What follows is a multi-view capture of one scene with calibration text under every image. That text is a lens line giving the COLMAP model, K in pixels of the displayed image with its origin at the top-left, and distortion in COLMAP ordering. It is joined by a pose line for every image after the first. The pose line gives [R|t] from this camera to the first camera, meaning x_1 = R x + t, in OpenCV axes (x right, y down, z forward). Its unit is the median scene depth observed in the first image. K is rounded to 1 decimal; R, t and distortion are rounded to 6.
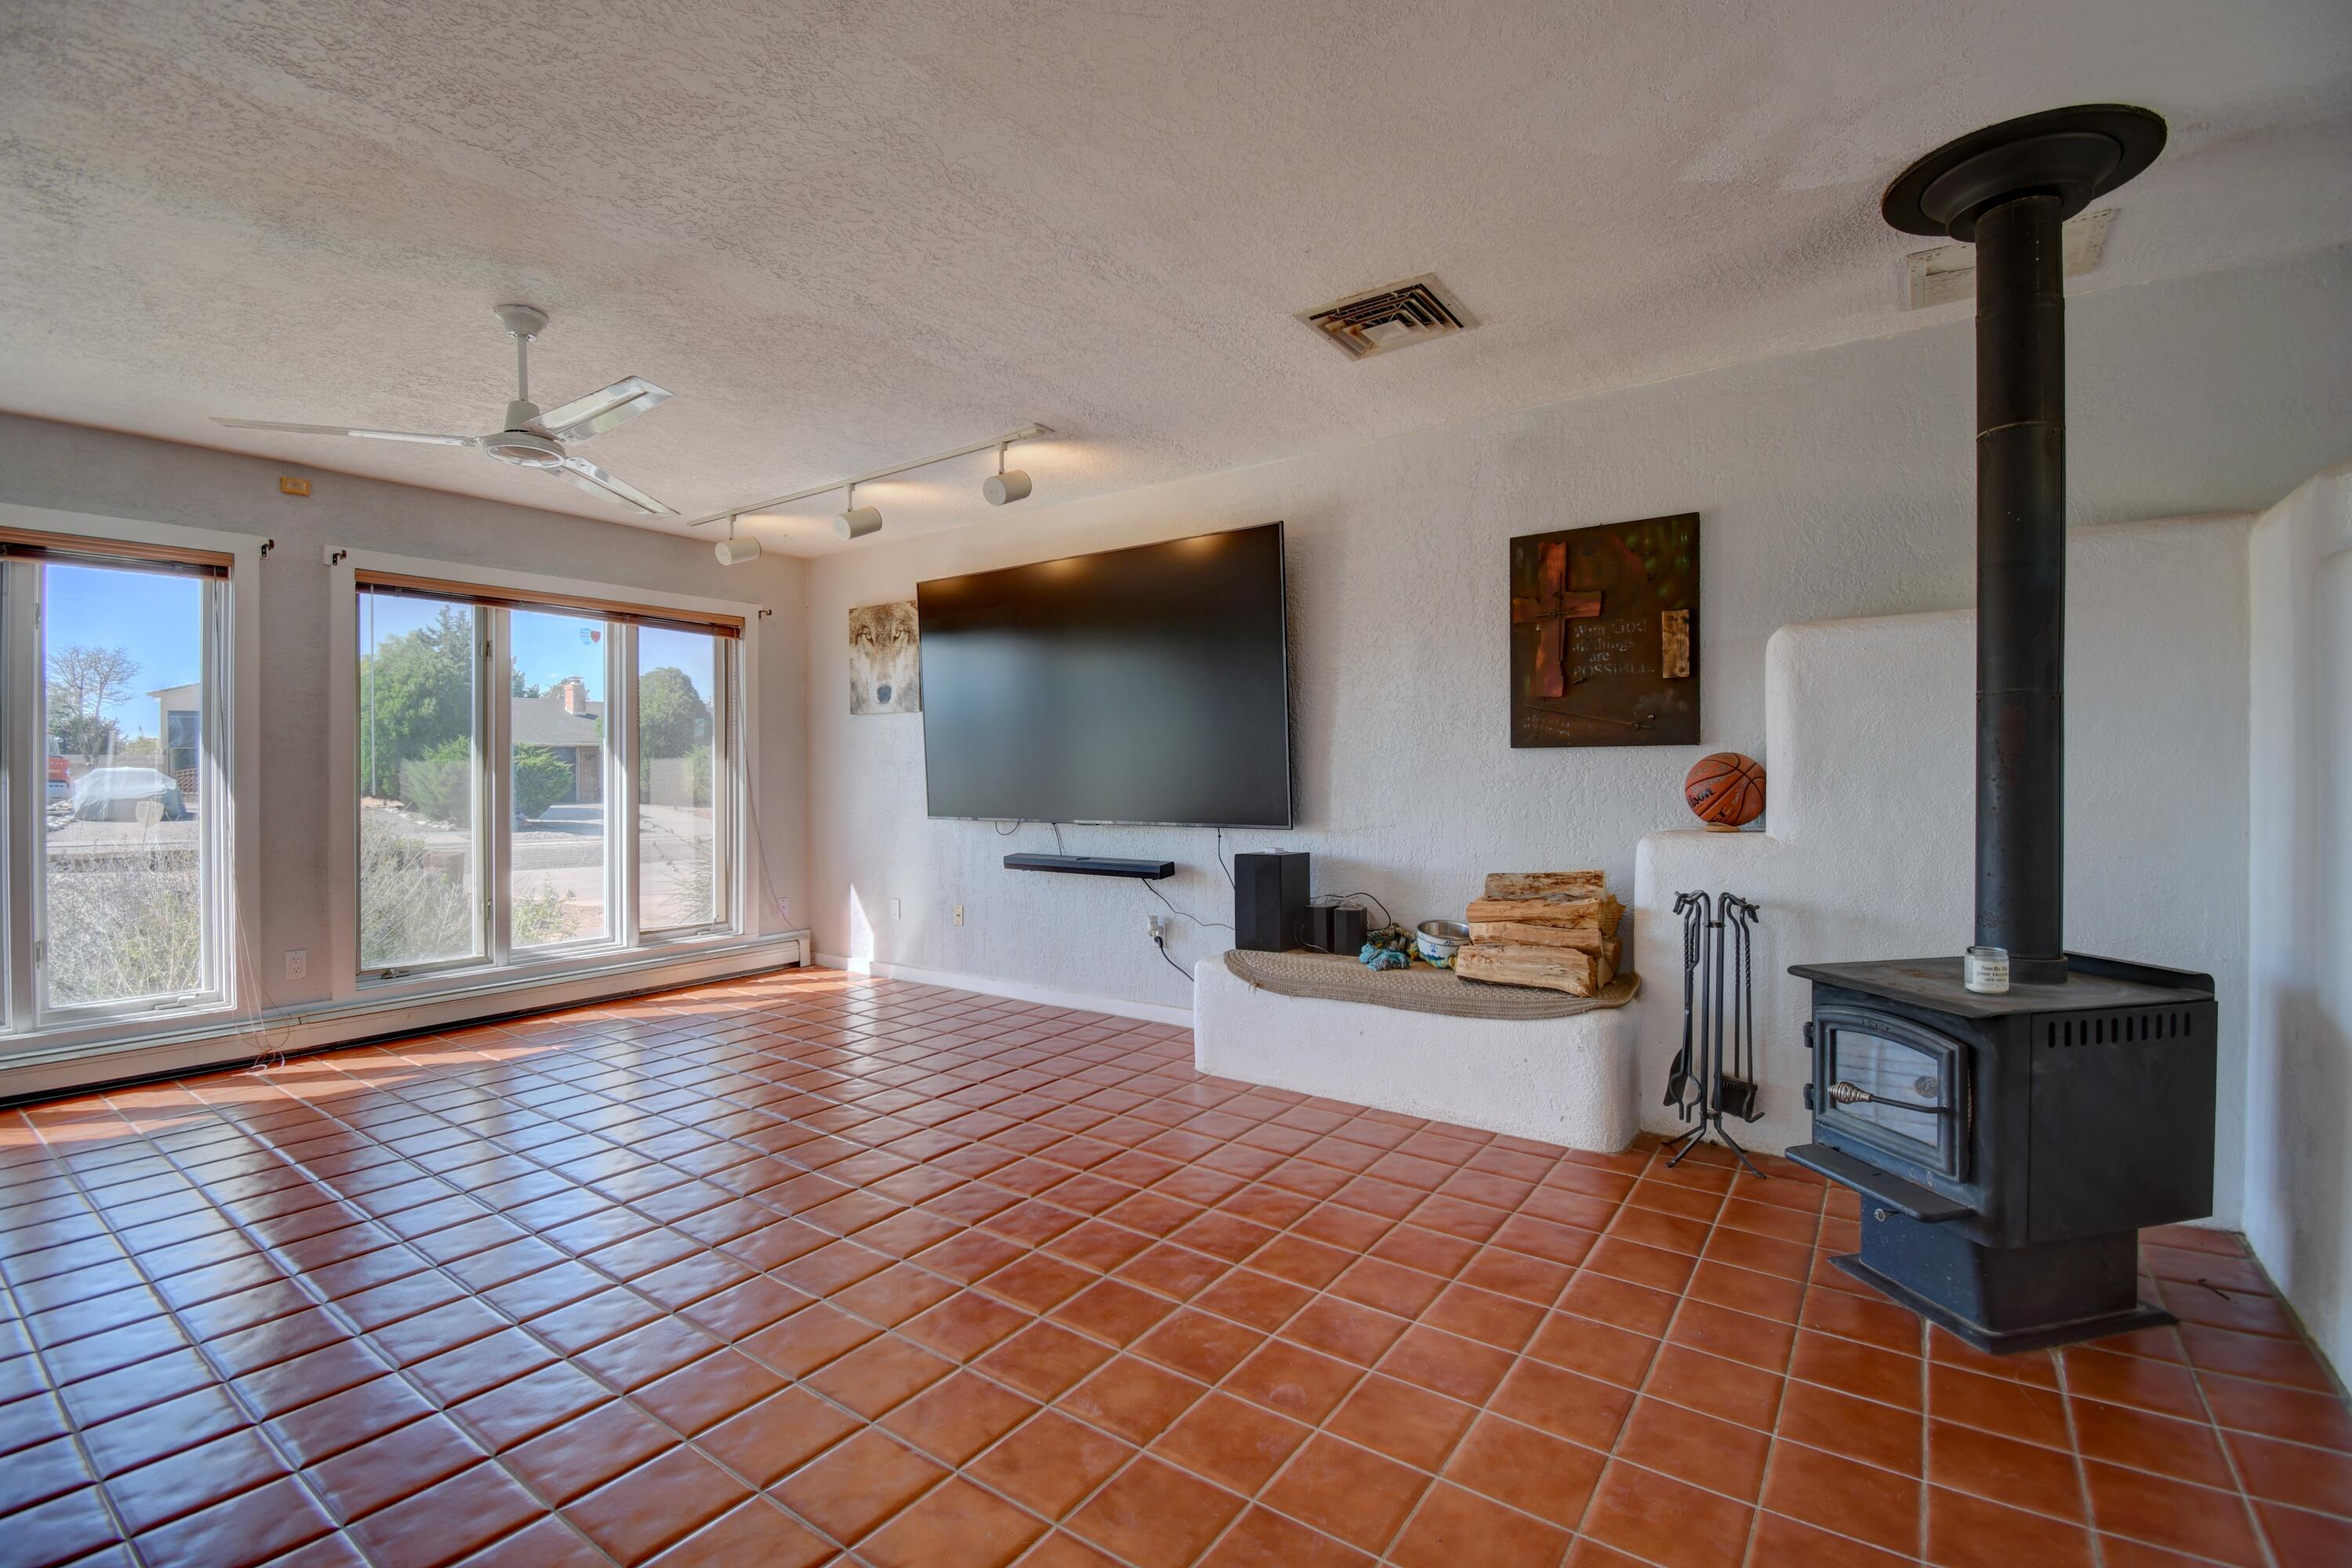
lens RADIAL K [[1041.8, 0, 1158.3], [0, 1041.8, 779.9], [0, 0, 1]] dist [-0.000225, -0.015458]
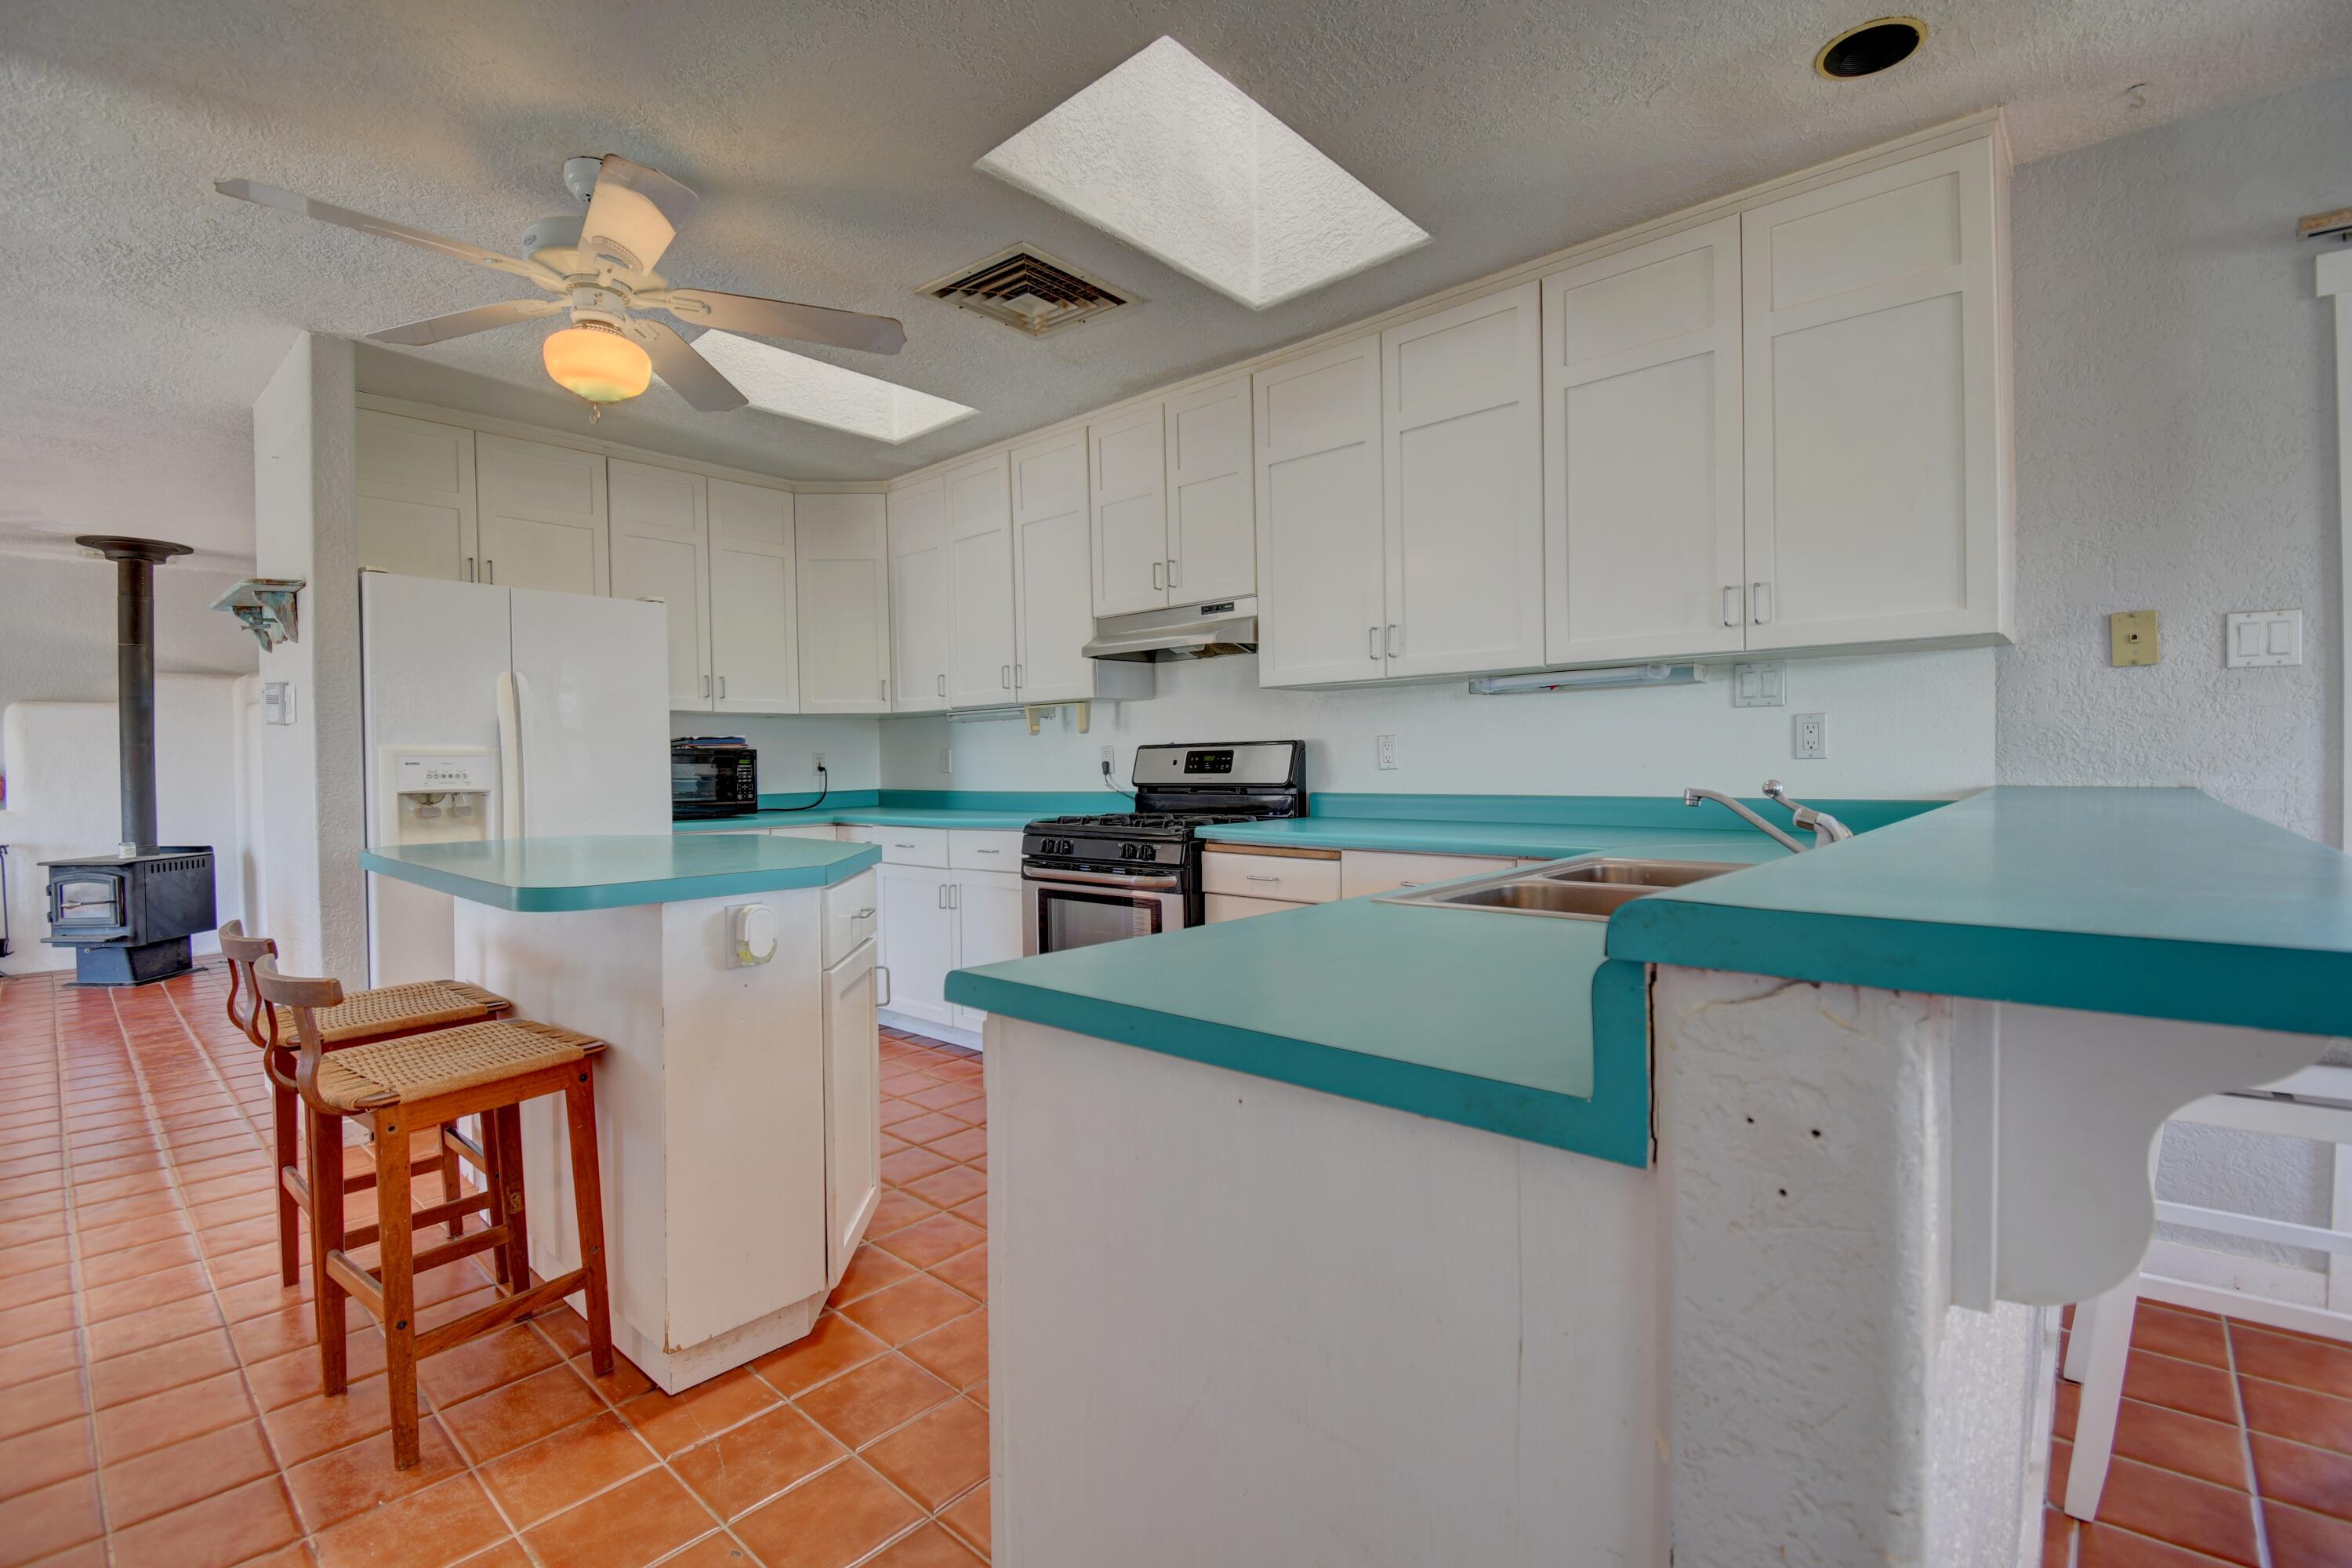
lens RADIAL K [[1041.8, 0, 1158.3], [0, 1041.8, 779.9], [0, 0, 1]] dist [-0.000225, -0.015458]
pose [[0.110611, -0.013682, 0.993770, -0.937725], [0.019382, 0.999745, 0.011607, 0.014277], [-0.993675, 0.017977, 0.110848, -1.189826]]
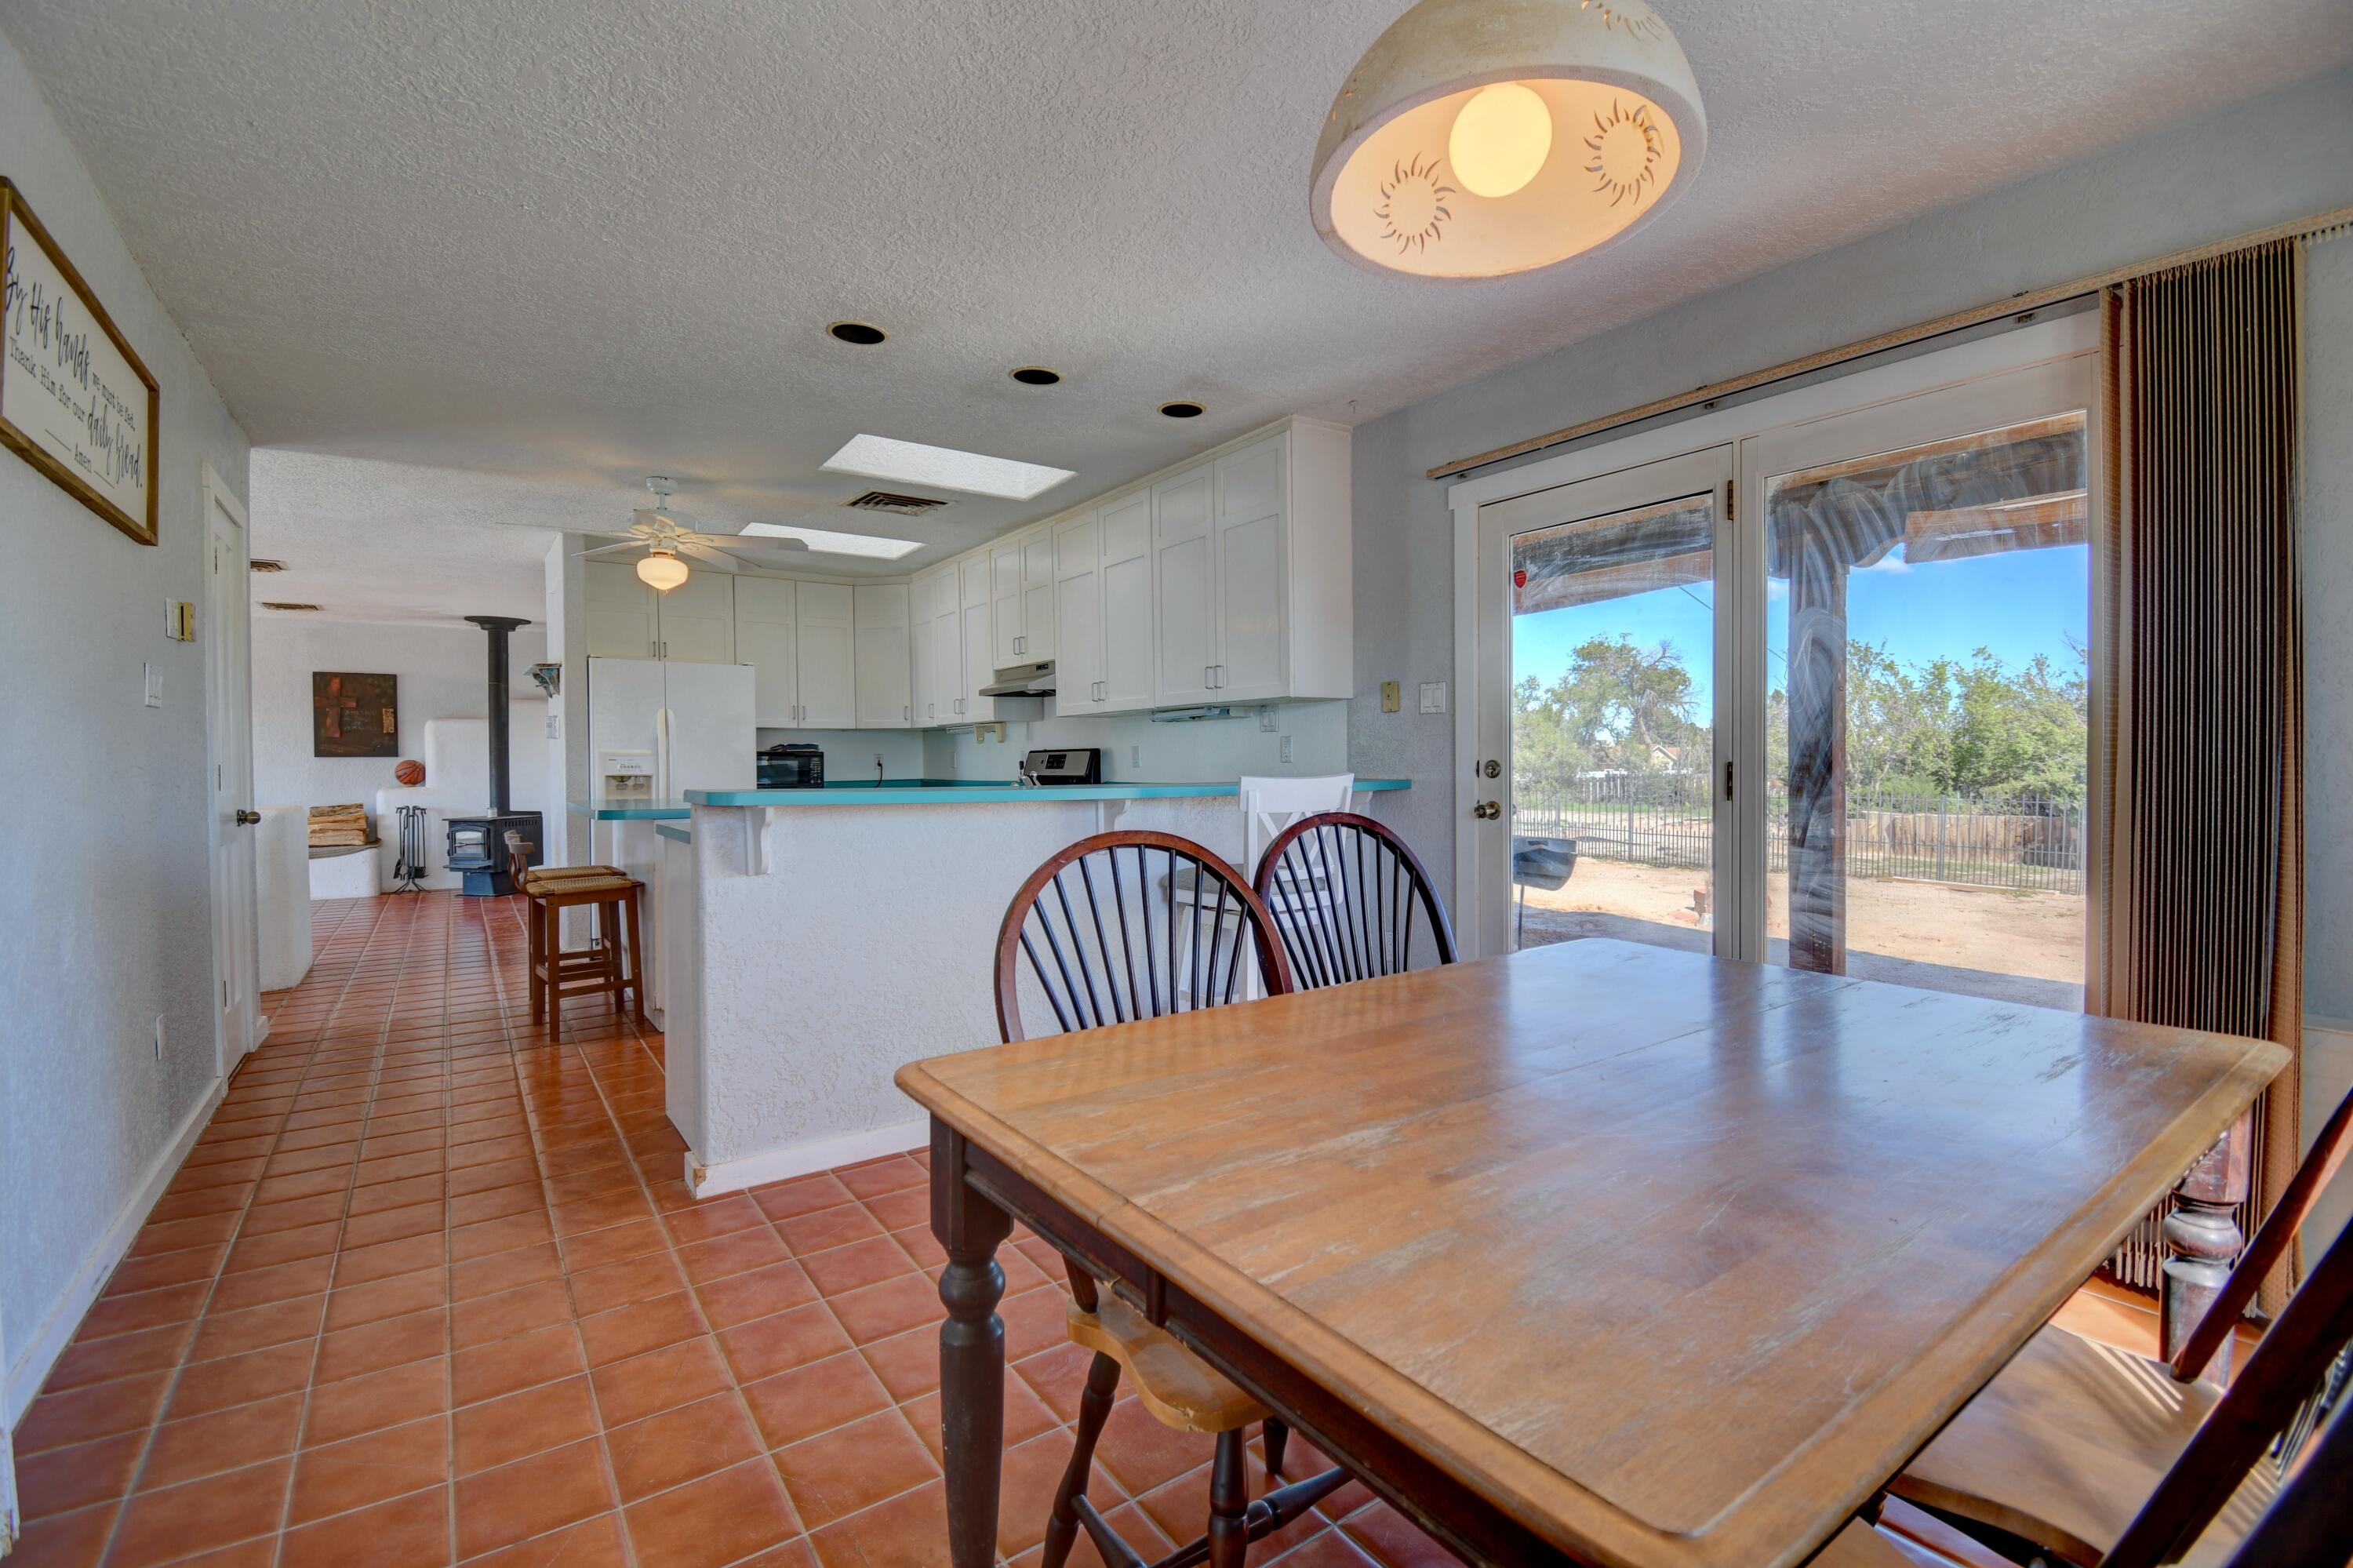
lens RADIAL K [[1042.3, 0, 1158.8], [0, 1042.3, 779.9], [0, 0, 1]] dist [-0.000225, -0.015458]
pose [[0.338058, -0.012901, 0.941037, -1.414451], [0.011509, 0.999888, 0.009573, 0.024926], [-0.941055, 0.007594, 0.338169, -1.869890]]
